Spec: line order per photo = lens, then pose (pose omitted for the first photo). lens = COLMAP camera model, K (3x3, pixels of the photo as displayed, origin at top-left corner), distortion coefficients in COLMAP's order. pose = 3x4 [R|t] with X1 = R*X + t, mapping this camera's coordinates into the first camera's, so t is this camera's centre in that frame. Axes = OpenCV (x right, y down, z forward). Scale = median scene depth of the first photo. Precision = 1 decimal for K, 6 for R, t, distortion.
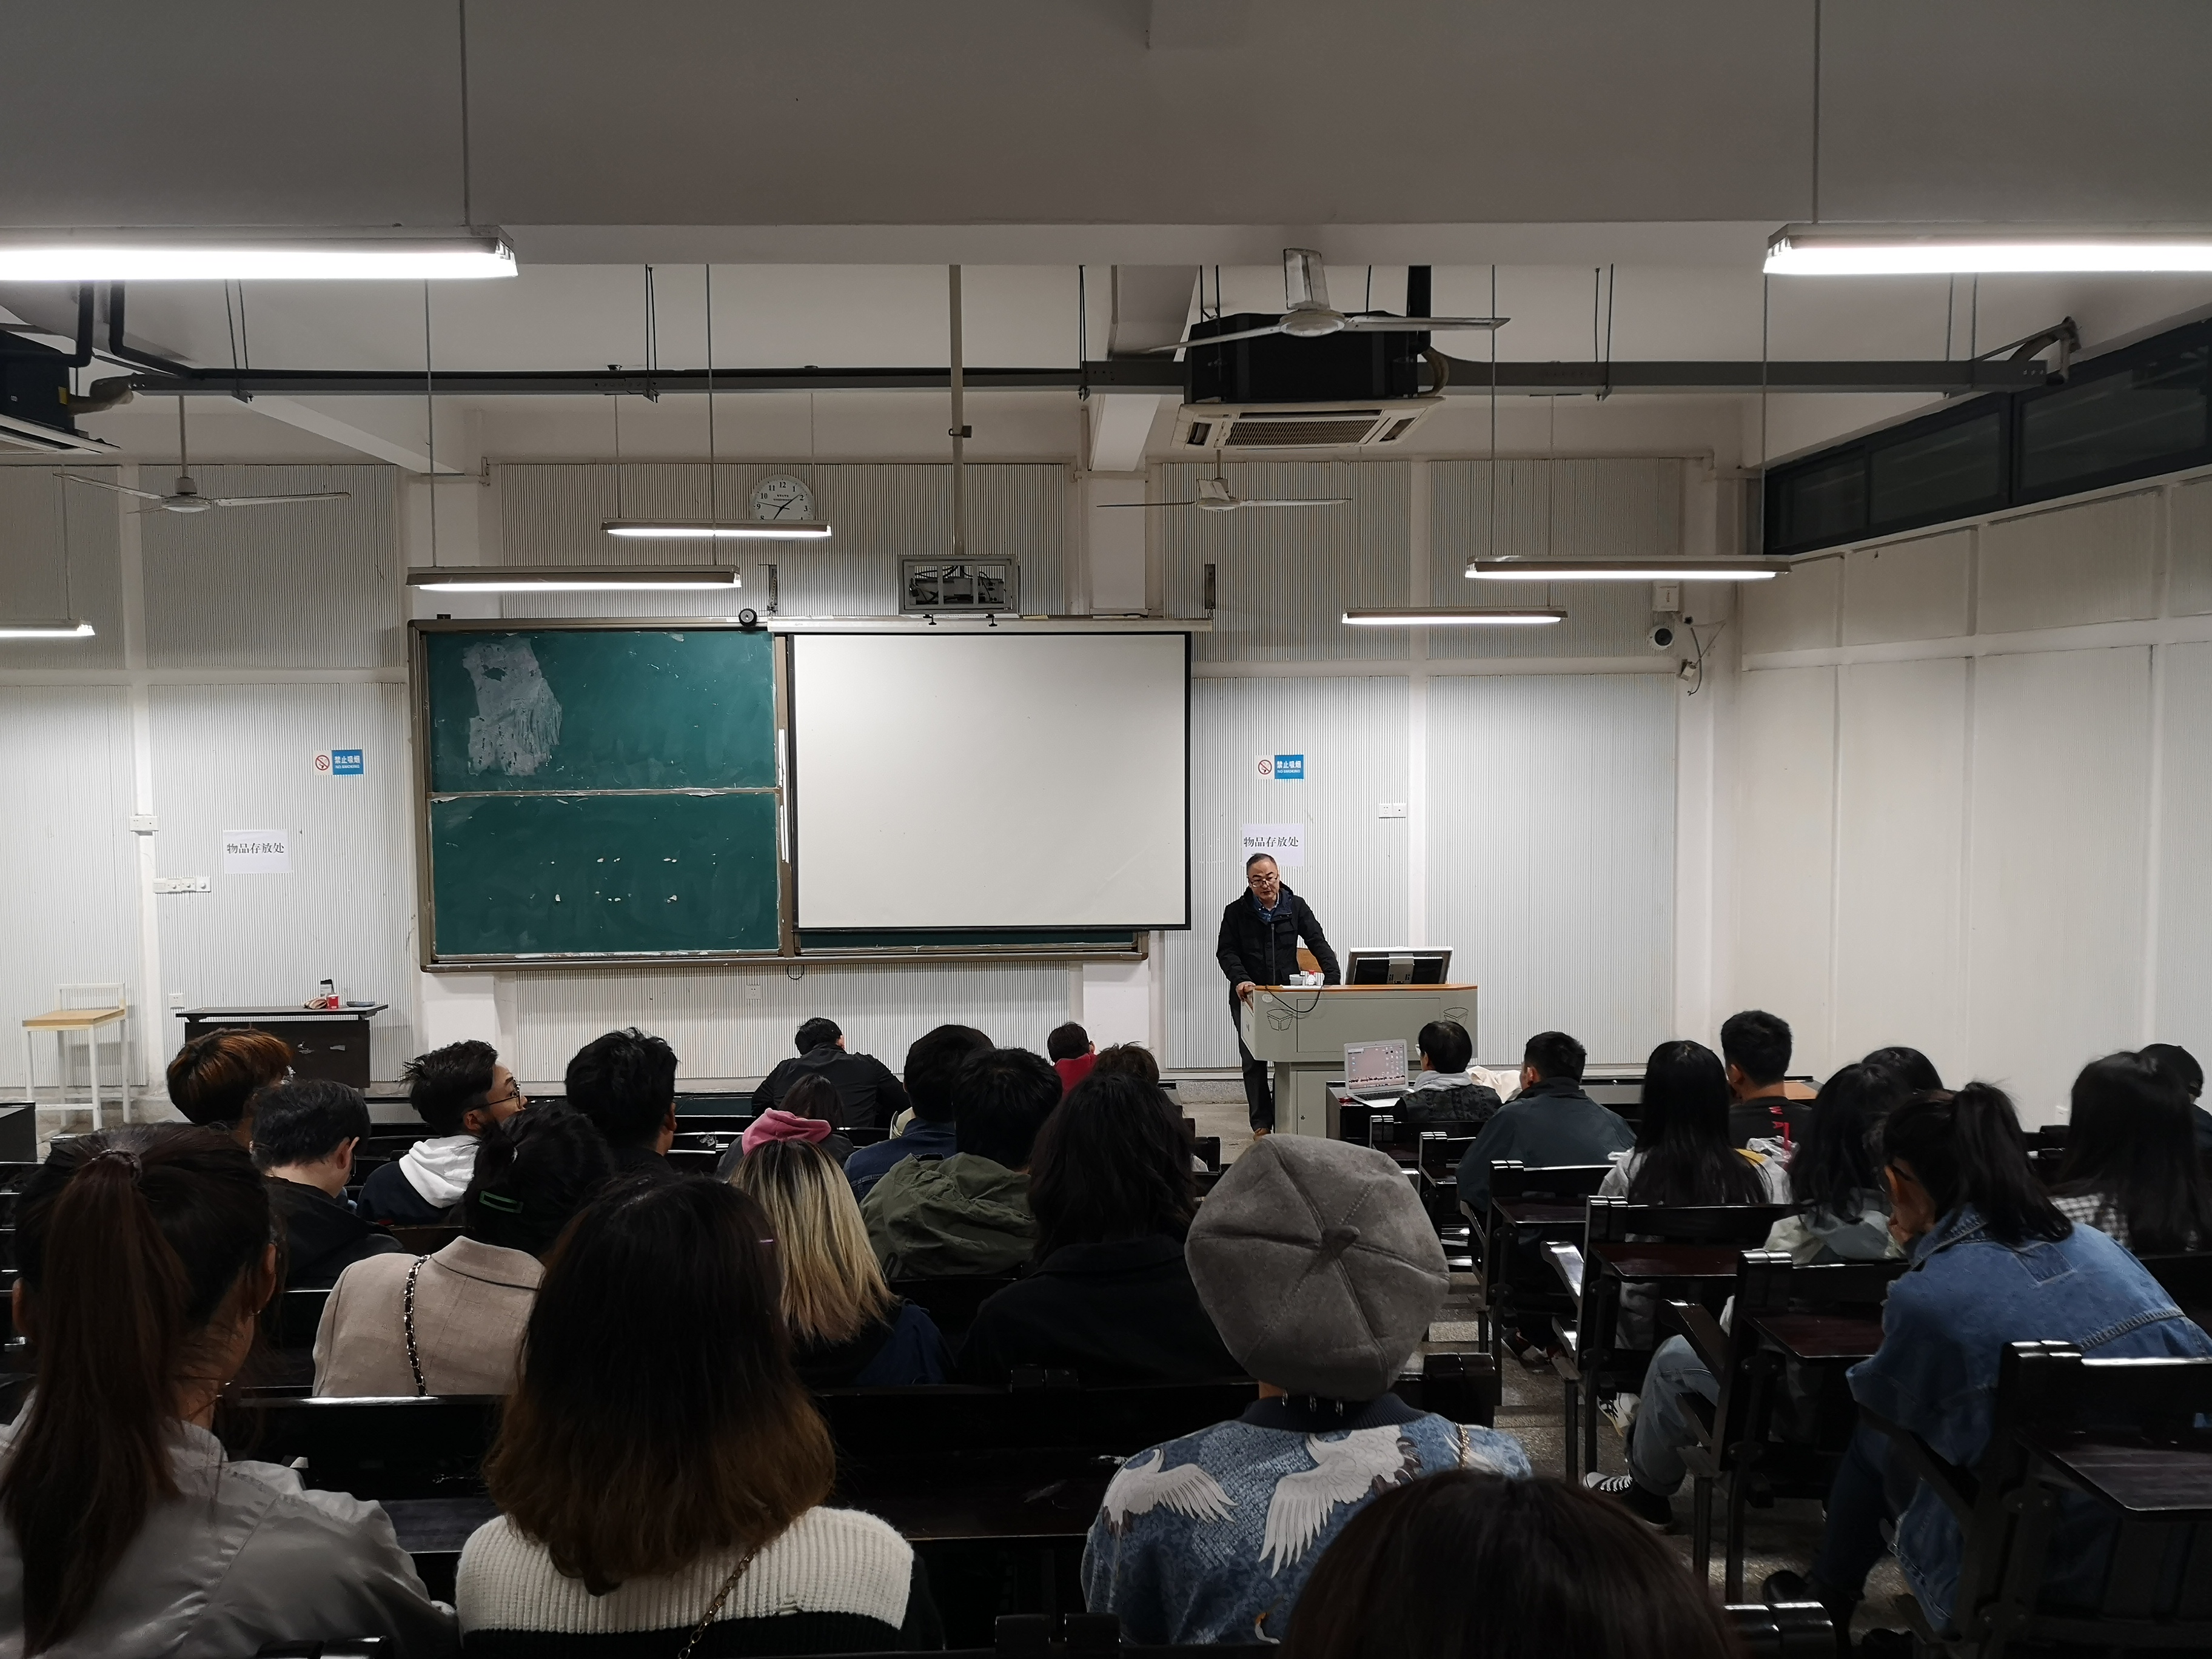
lens RADIAL K [[1775.8, 0, 1106.0], [0, 1775.8, 829.5], [0, 0, 1]] dist [0.057677, -0.004942]
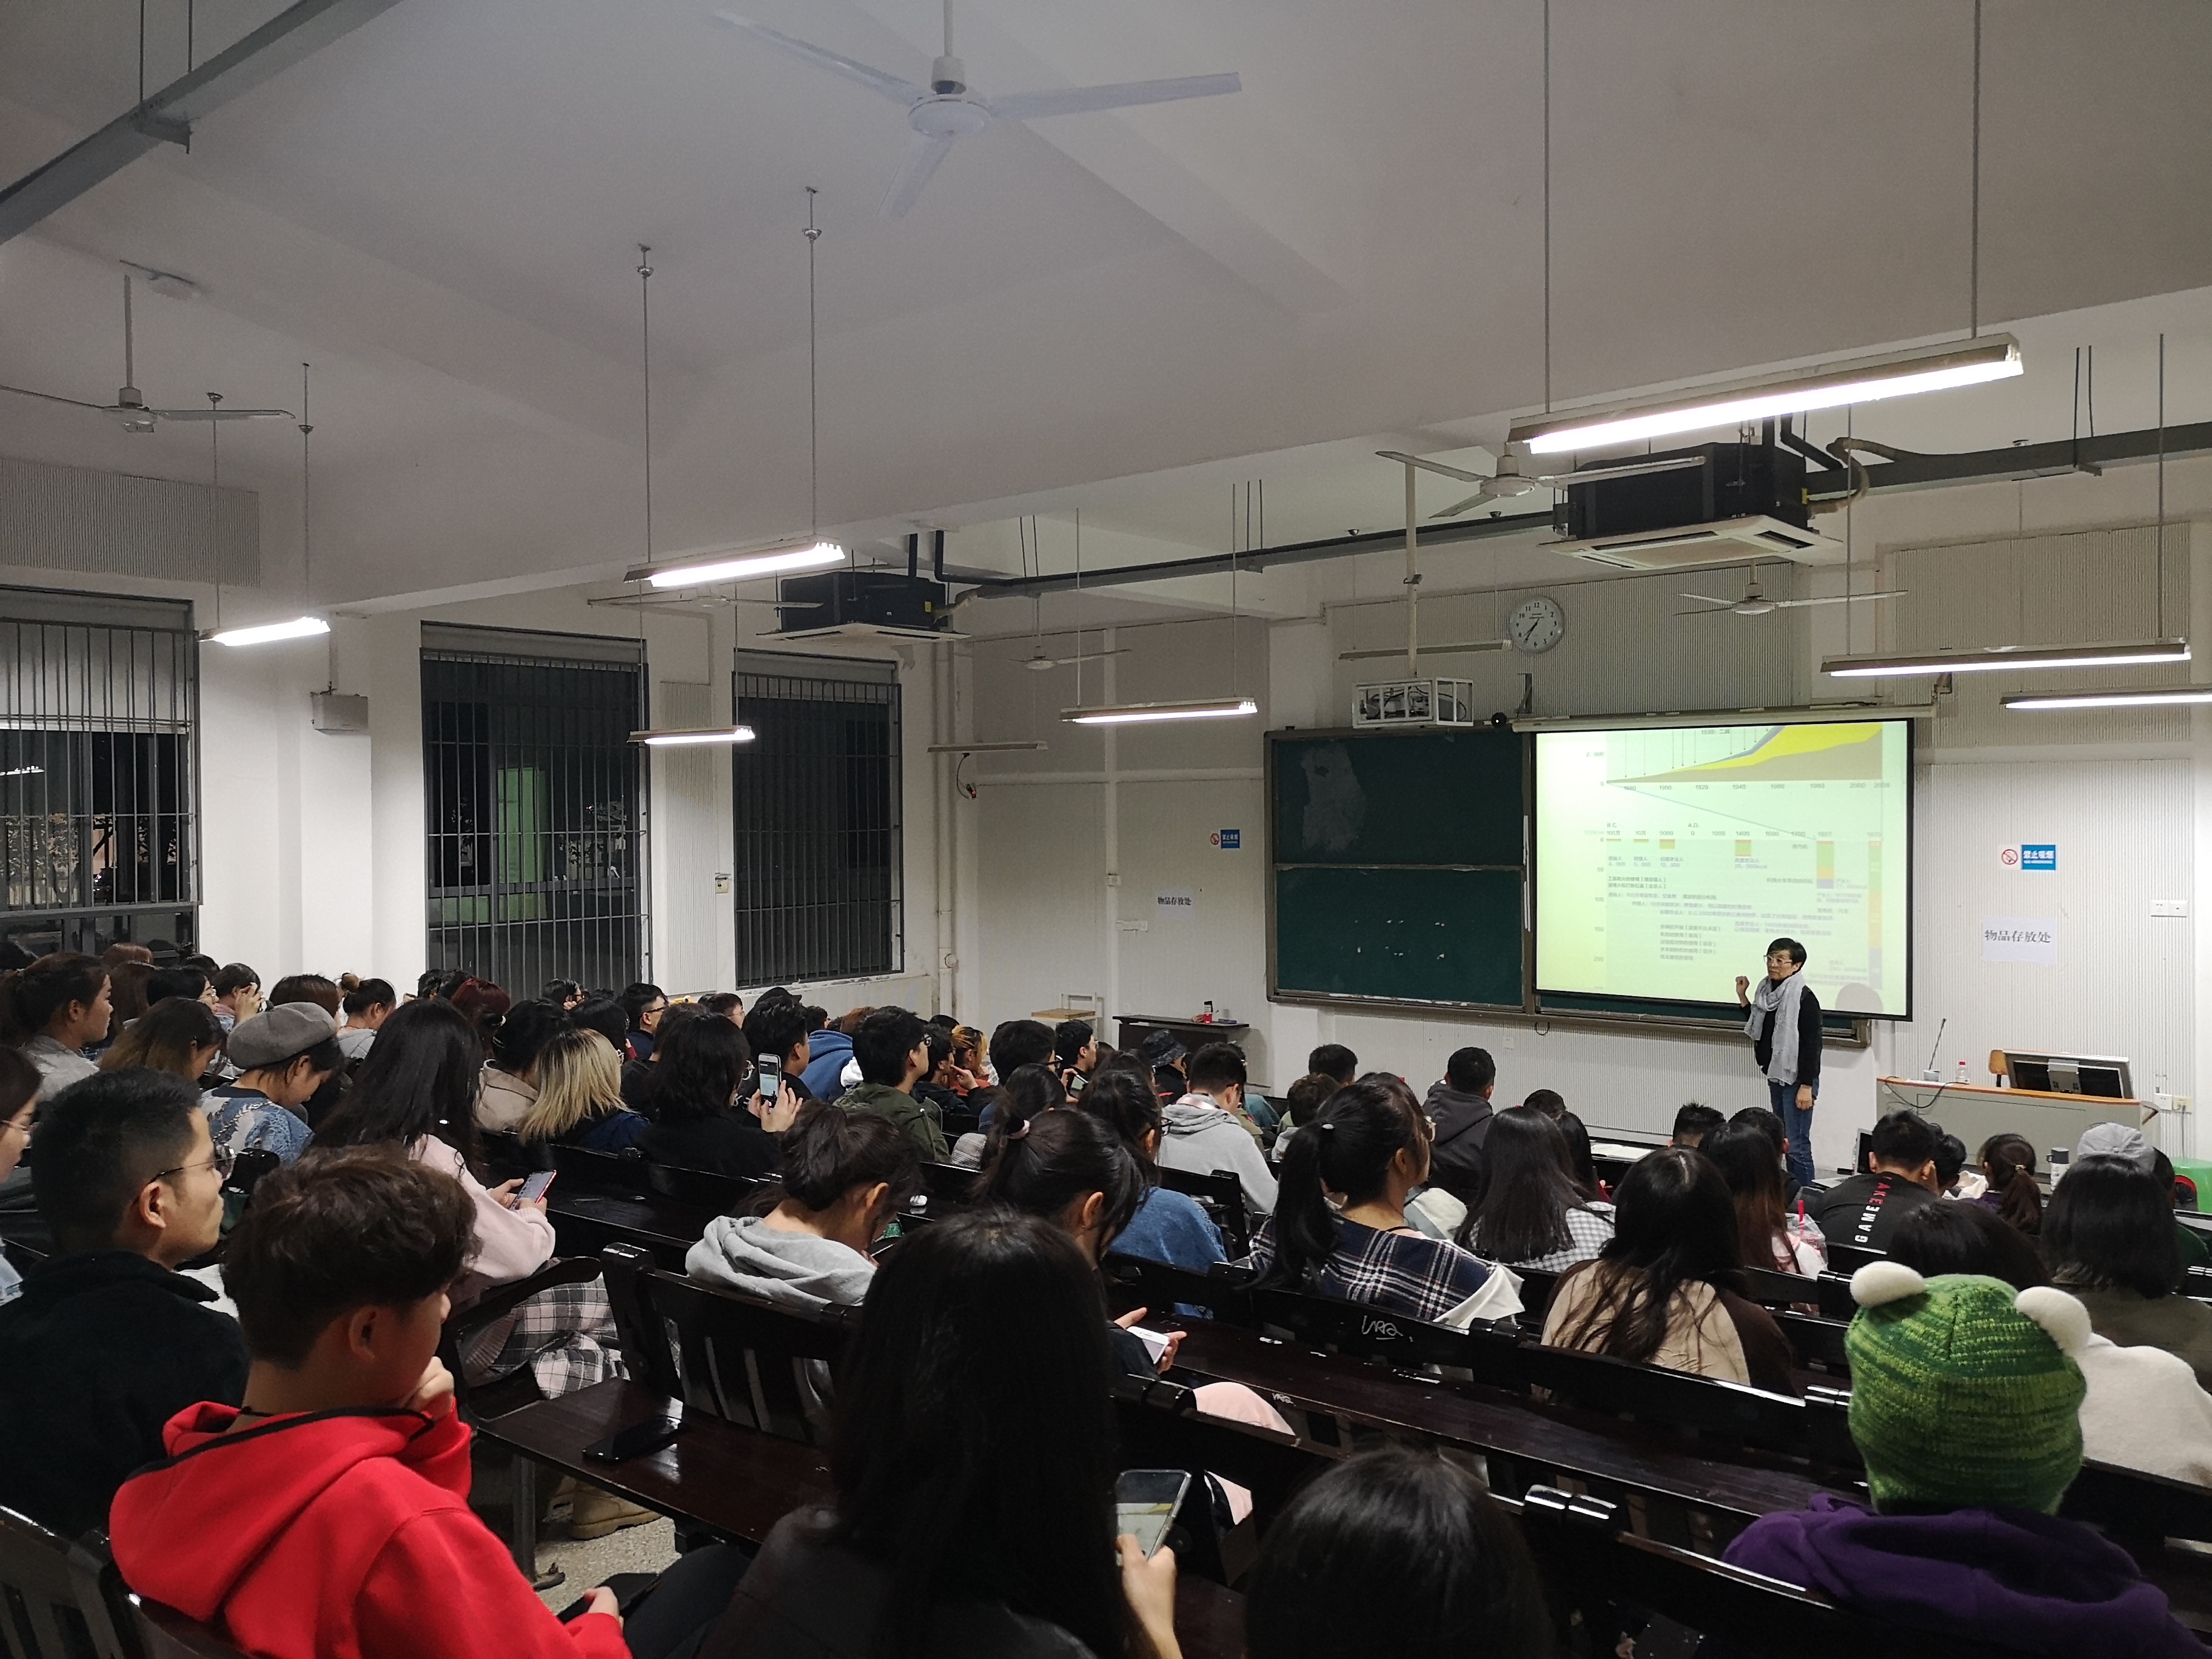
lens RADIAL K [[1775.8, 0, 1106.0], [0, 1775.8, 829.5], [0, 0, 1]] dist [0.057677, -0.004942]
pose [[0.736085, 0.009654, -0.676821, 0.398031], [-0.039753, 0.998789, -0.028988, -0.002779], [0.675721, 0.048243, 0.735577, -0.033887]]
